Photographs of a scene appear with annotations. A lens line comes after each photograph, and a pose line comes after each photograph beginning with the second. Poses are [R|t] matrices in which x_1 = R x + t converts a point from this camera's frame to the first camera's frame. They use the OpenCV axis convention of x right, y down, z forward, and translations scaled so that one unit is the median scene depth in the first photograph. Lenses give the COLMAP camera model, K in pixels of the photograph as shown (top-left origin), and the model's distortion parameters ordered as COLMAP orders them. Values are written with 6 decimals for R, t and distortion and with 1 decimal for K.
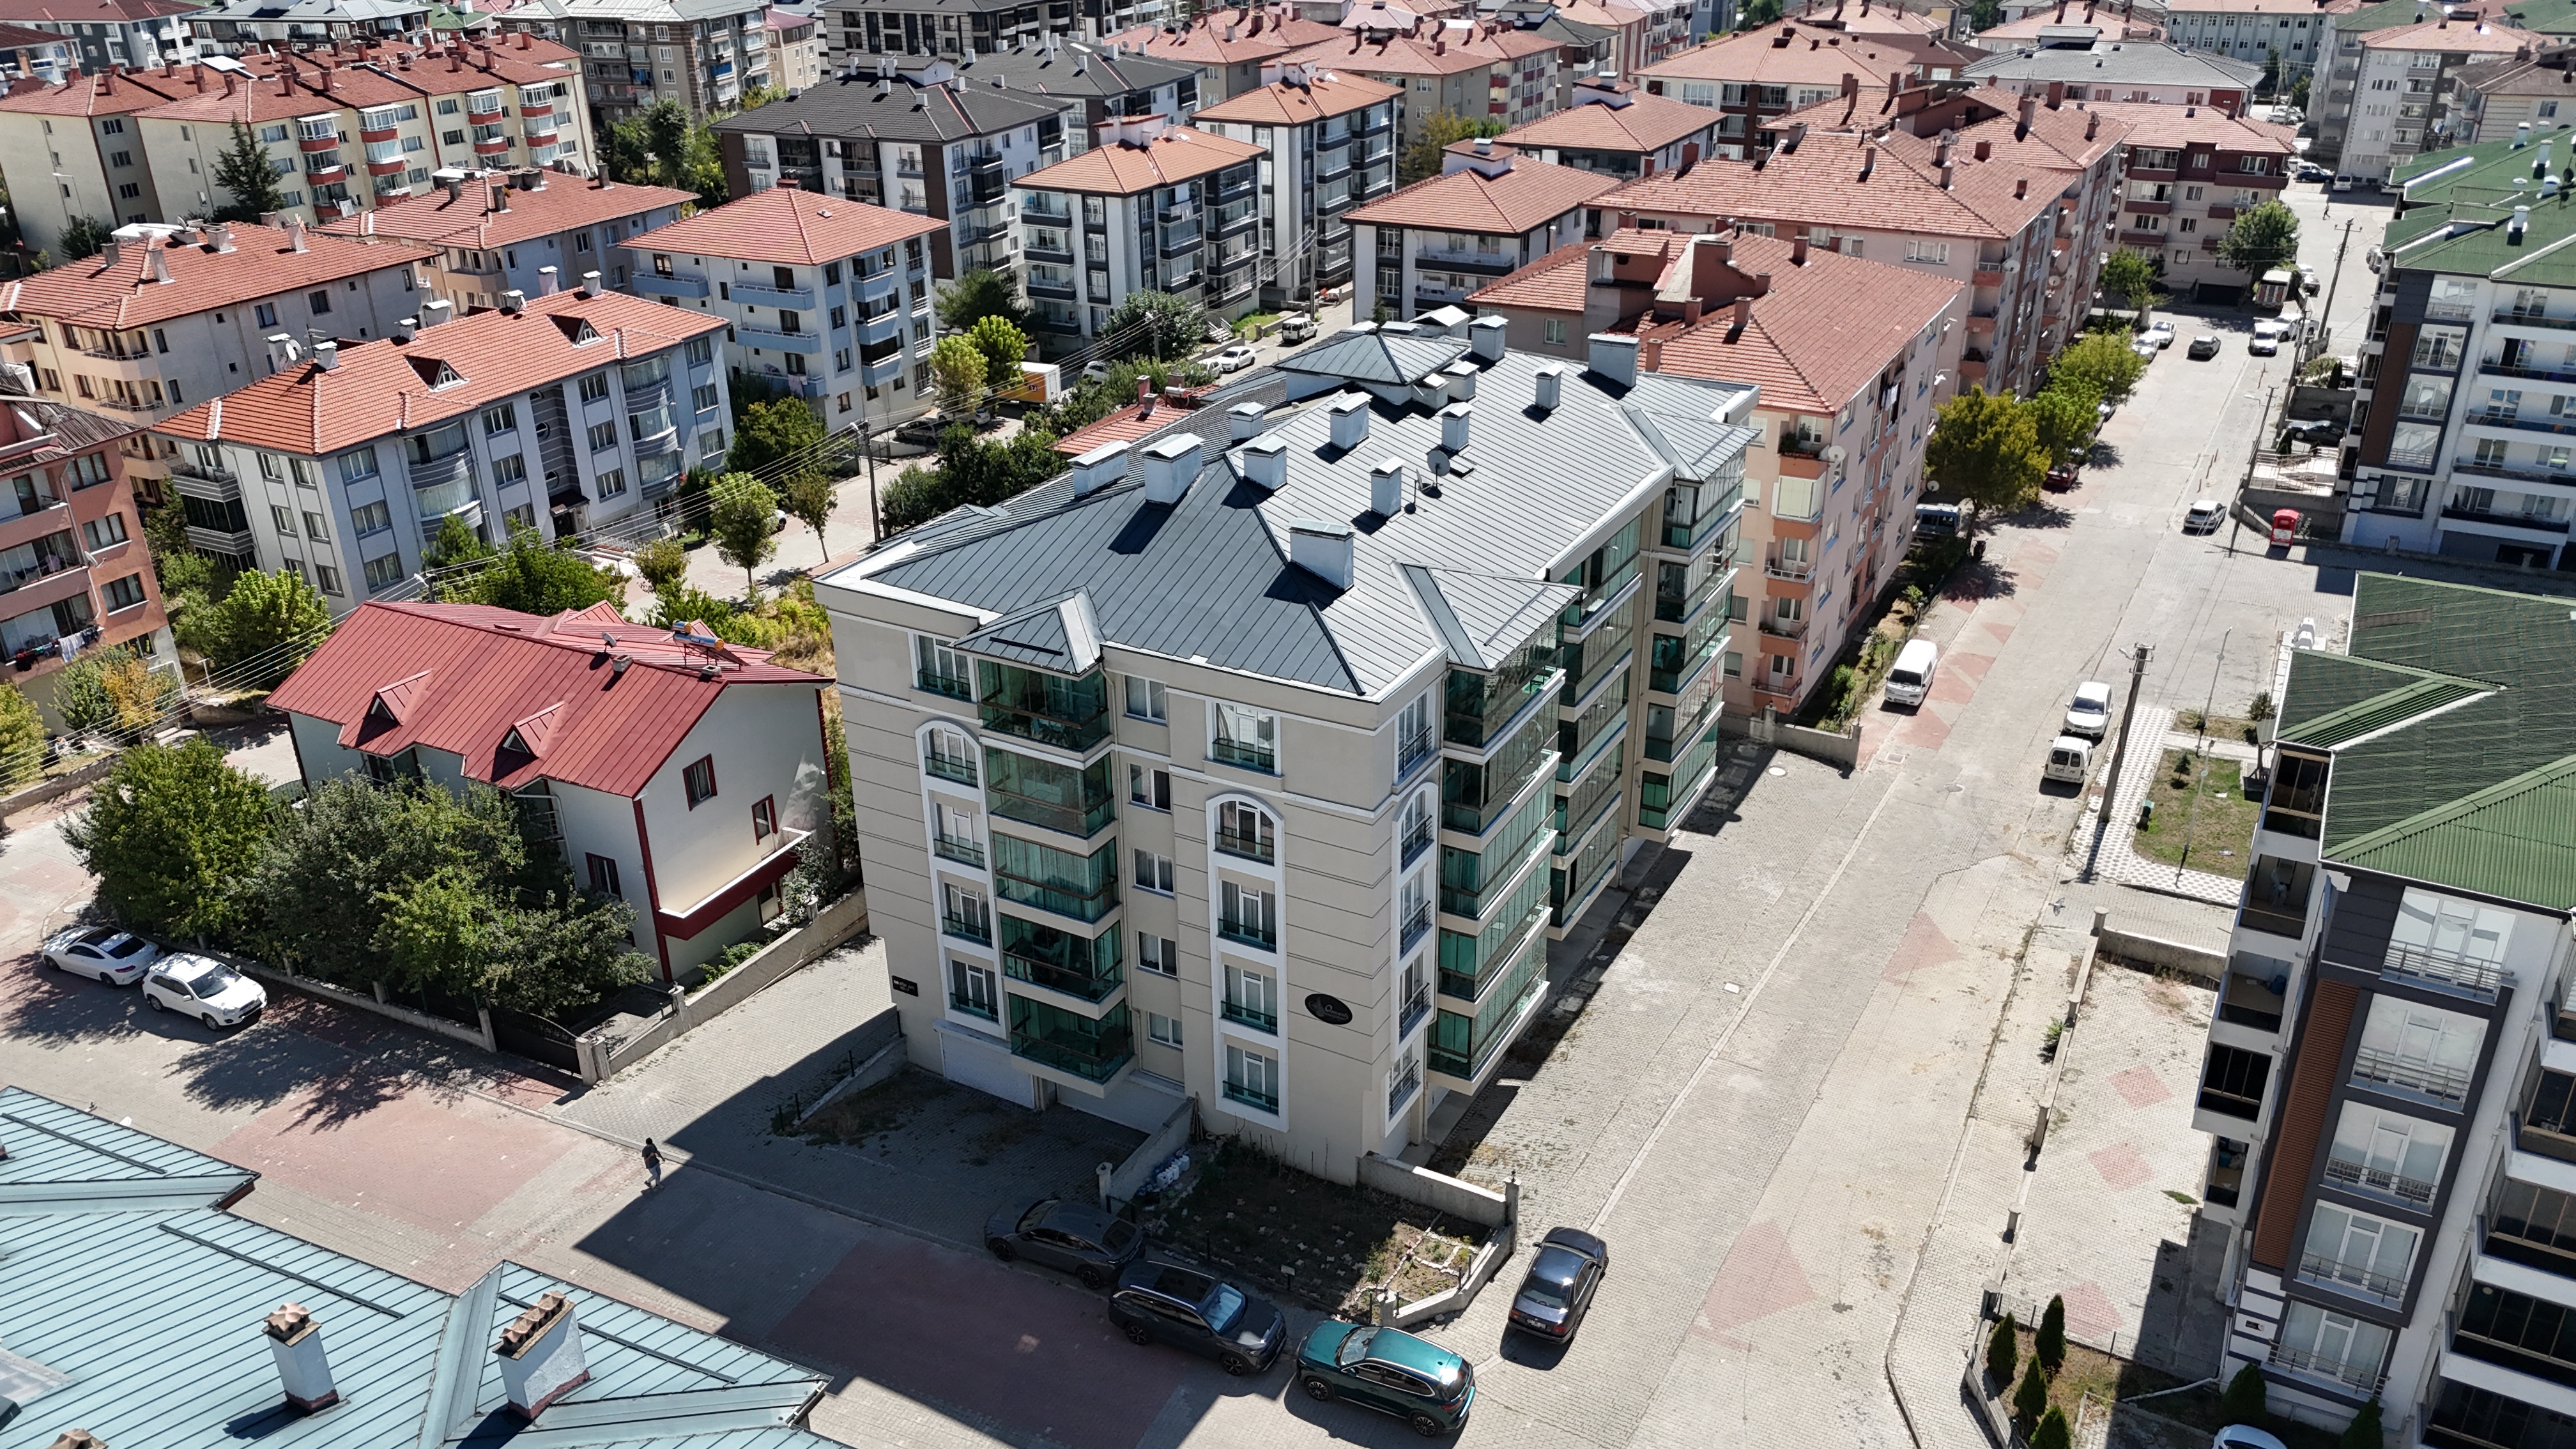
lens RADIAL K [[1896.1, 0, 1293.2], [0, 1896.1, 714.4], [0, 0, 1]] dist [0.072853, -0.066528]
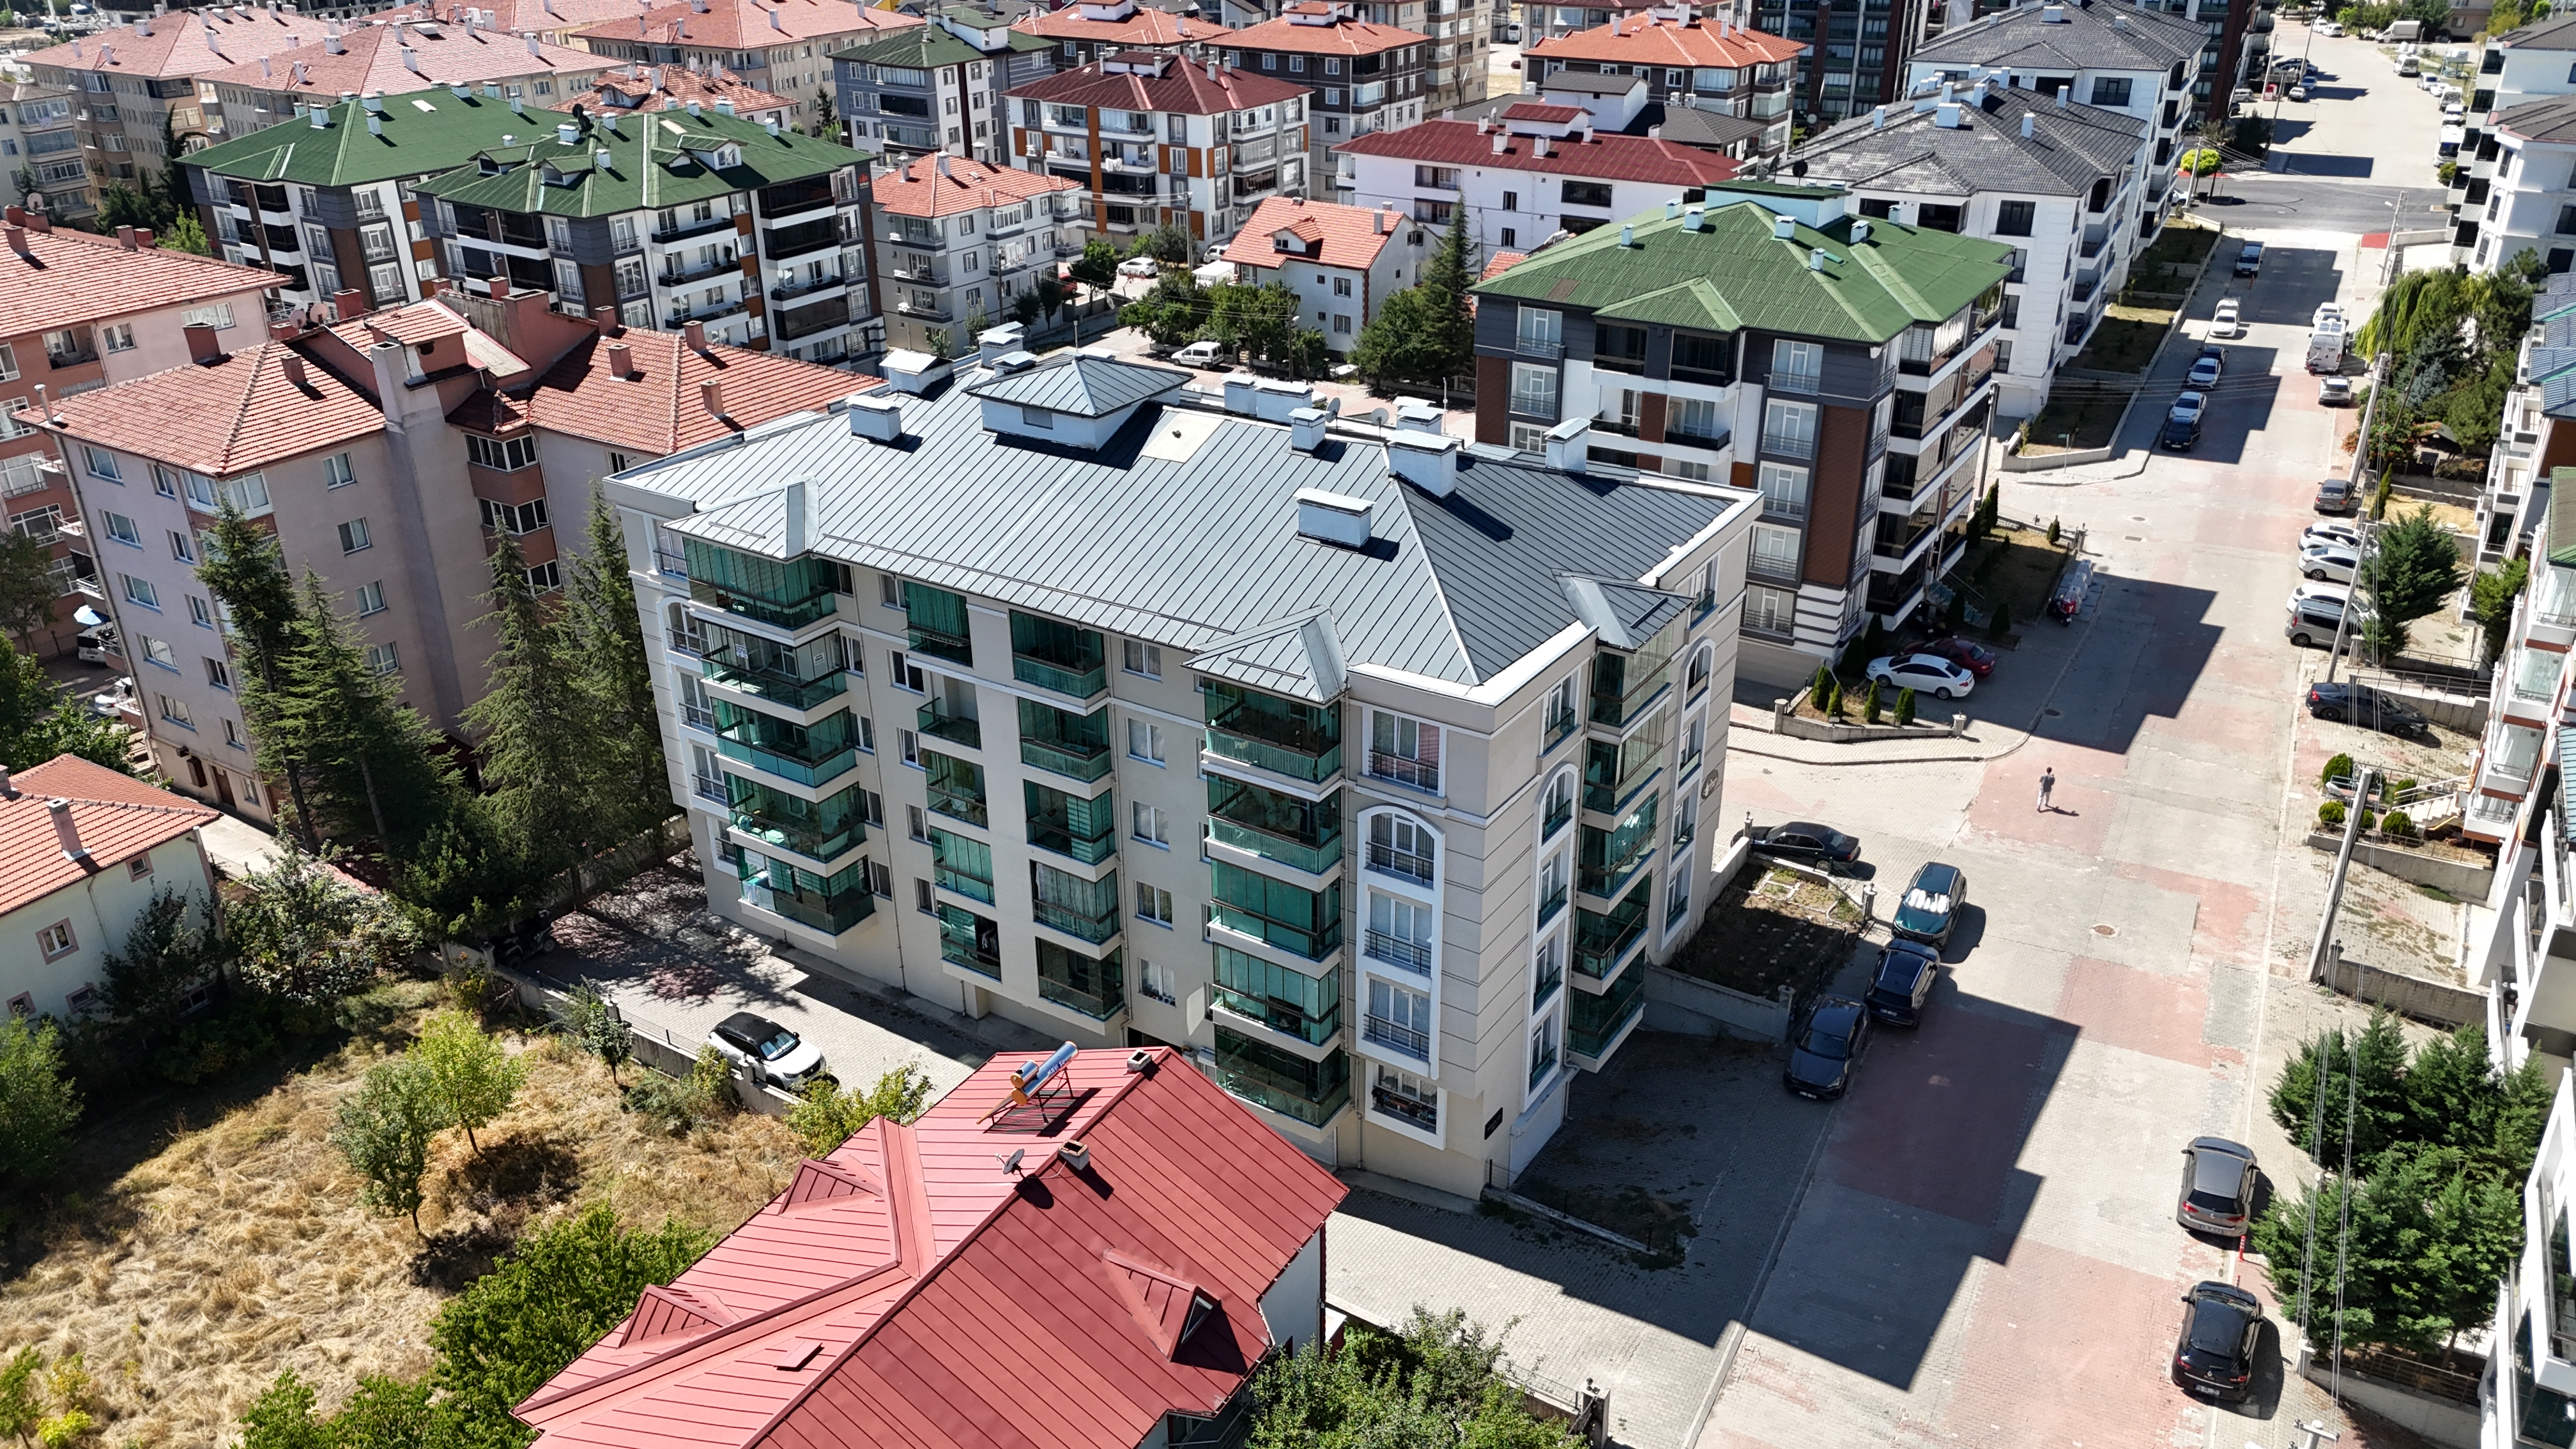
lens RADIAL K [[1896.1, 0, 1290.8], [0, 1896.1, 717.8], [0, 0, 1]] dist [0.072853, -0.066528]
pose [[0.071239, -0.427137, 0.901376, -0.839325], [0.432394, 0.827574, 0.357991, -0.334710], [-0.898866, 0.364247, 0.243647, 0.728504]]
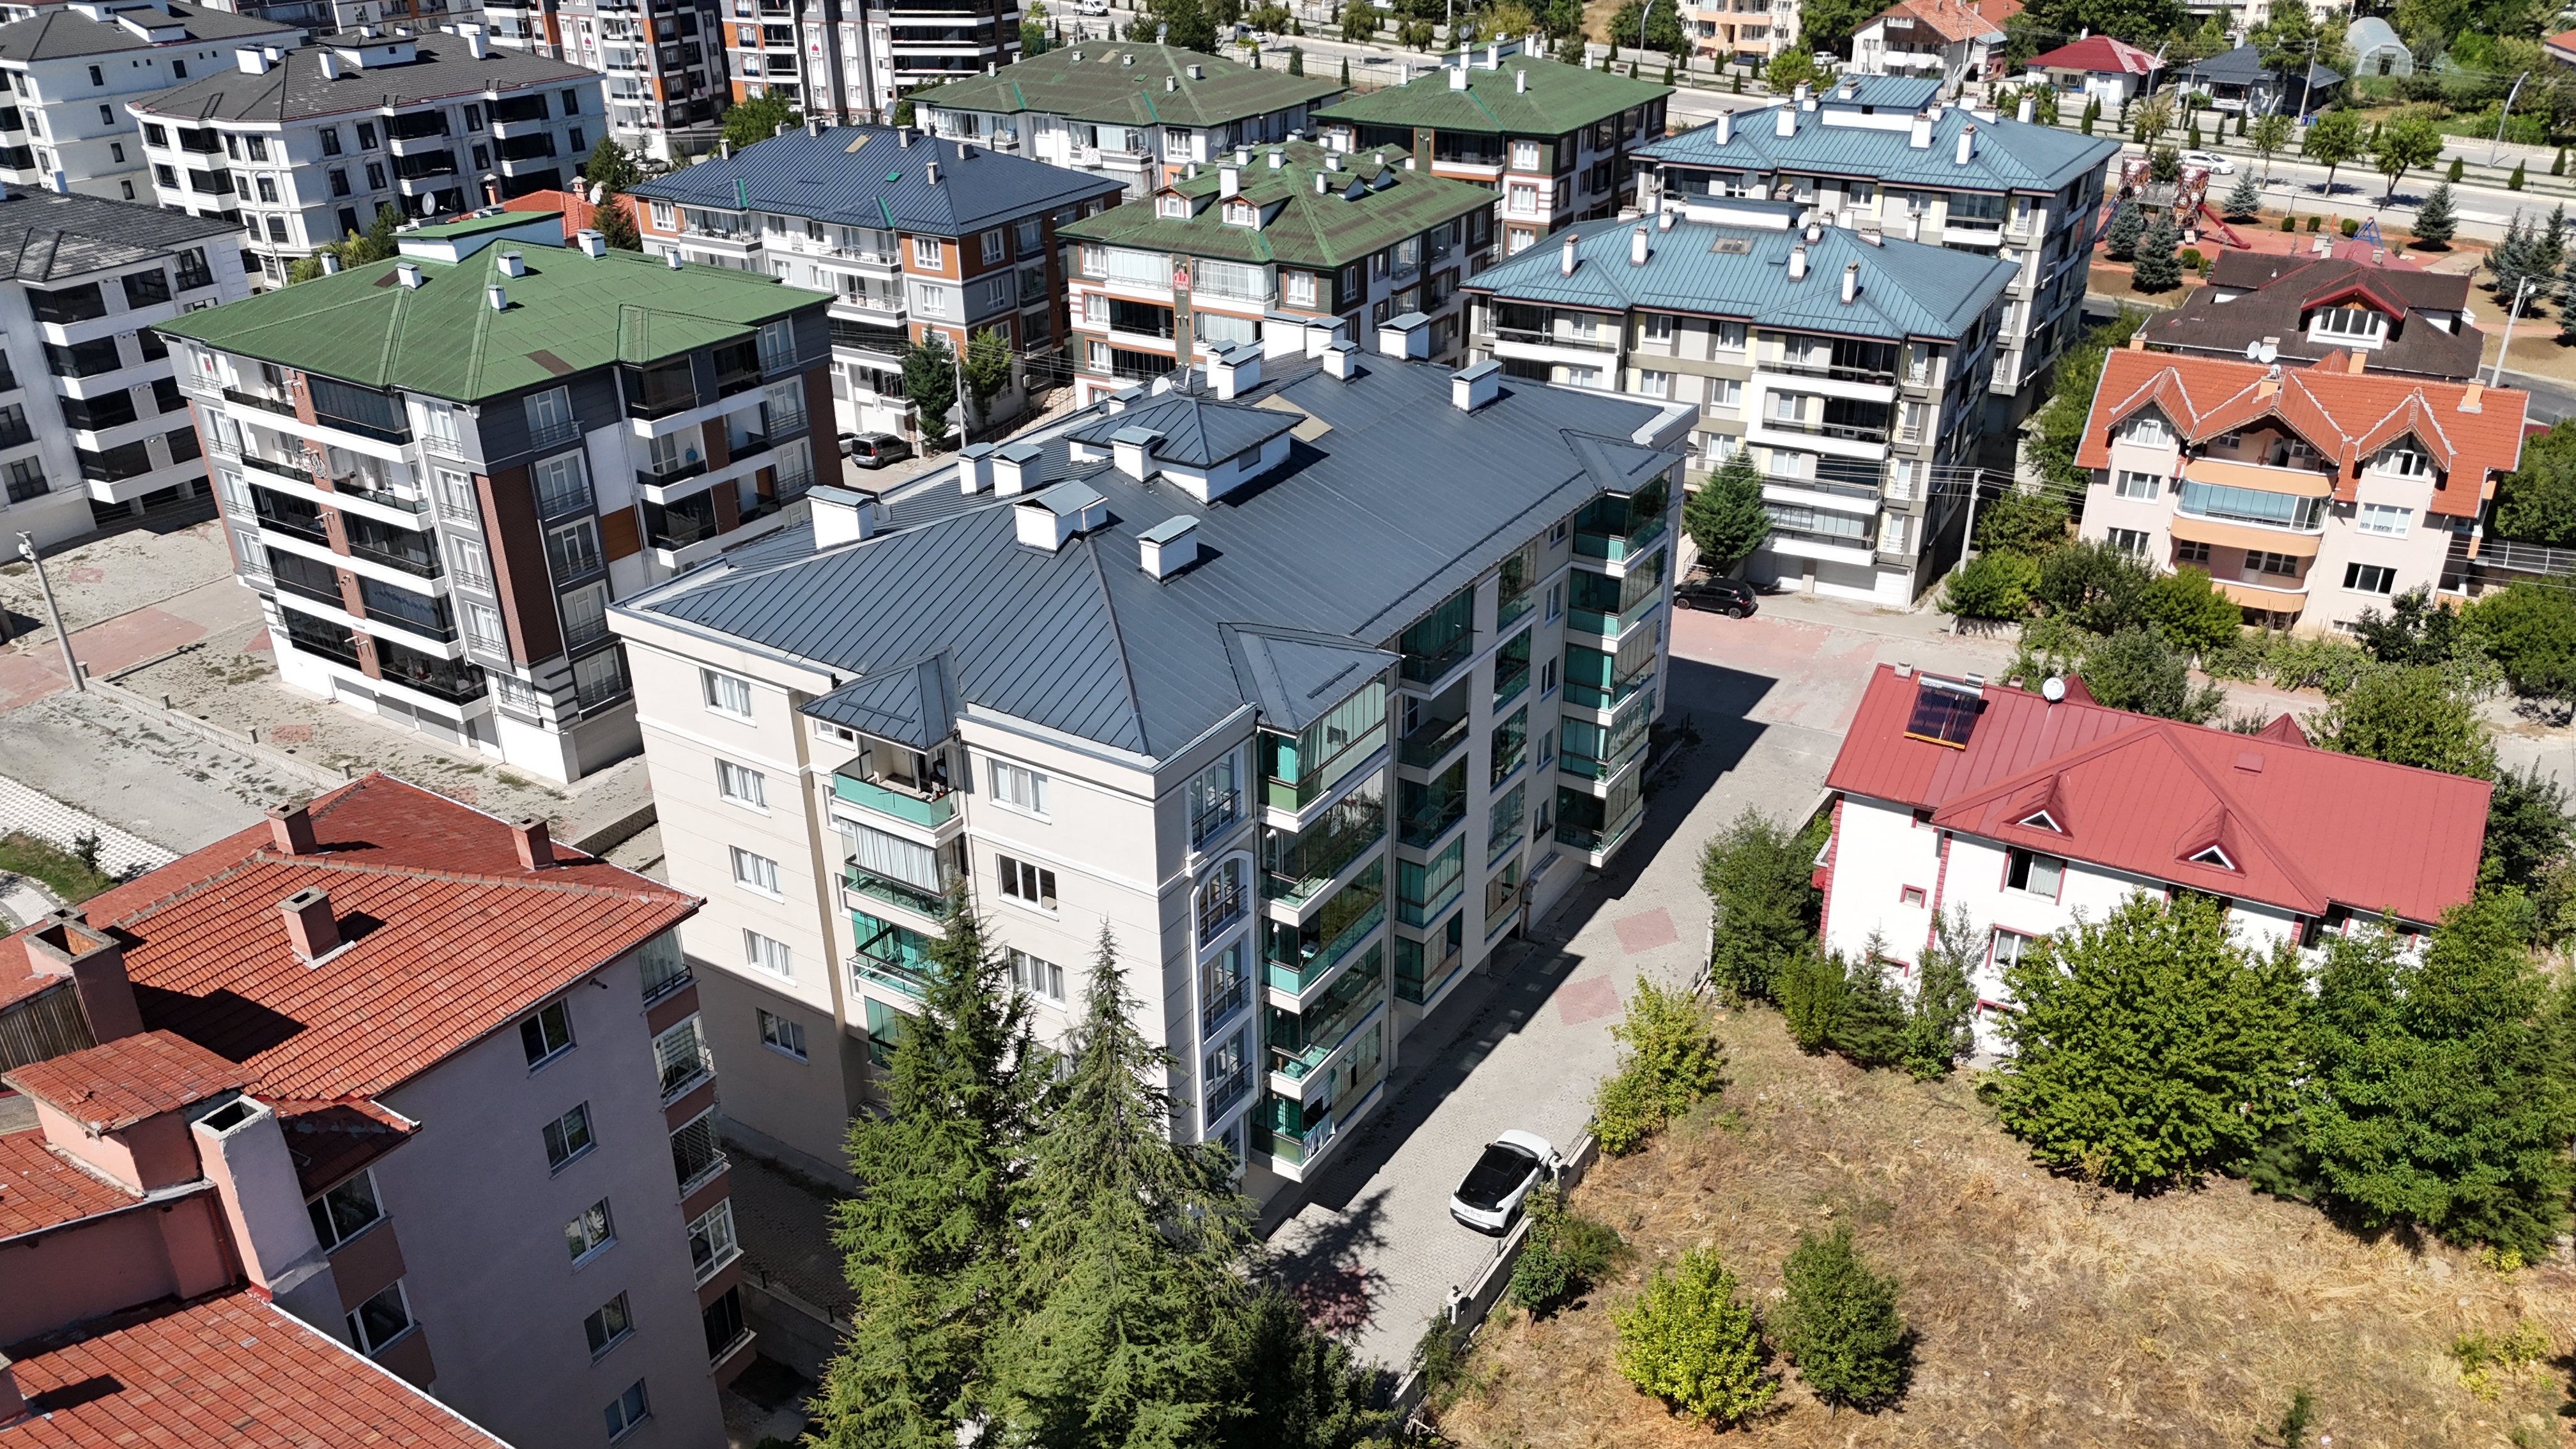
lens RADIAL K [[1896.1, 0, 1291.9], [0, 1896.1, 720.2], [0, 0, 1]] dist [0.072853, -0.066528]
pose [[-0.997768, -0.009505, 0.066096, -0.060907], [0.045773, 0.623327, 0.780620, -0.751617], [-0.048619, 0.781904, -0.621501, 1.596990]]
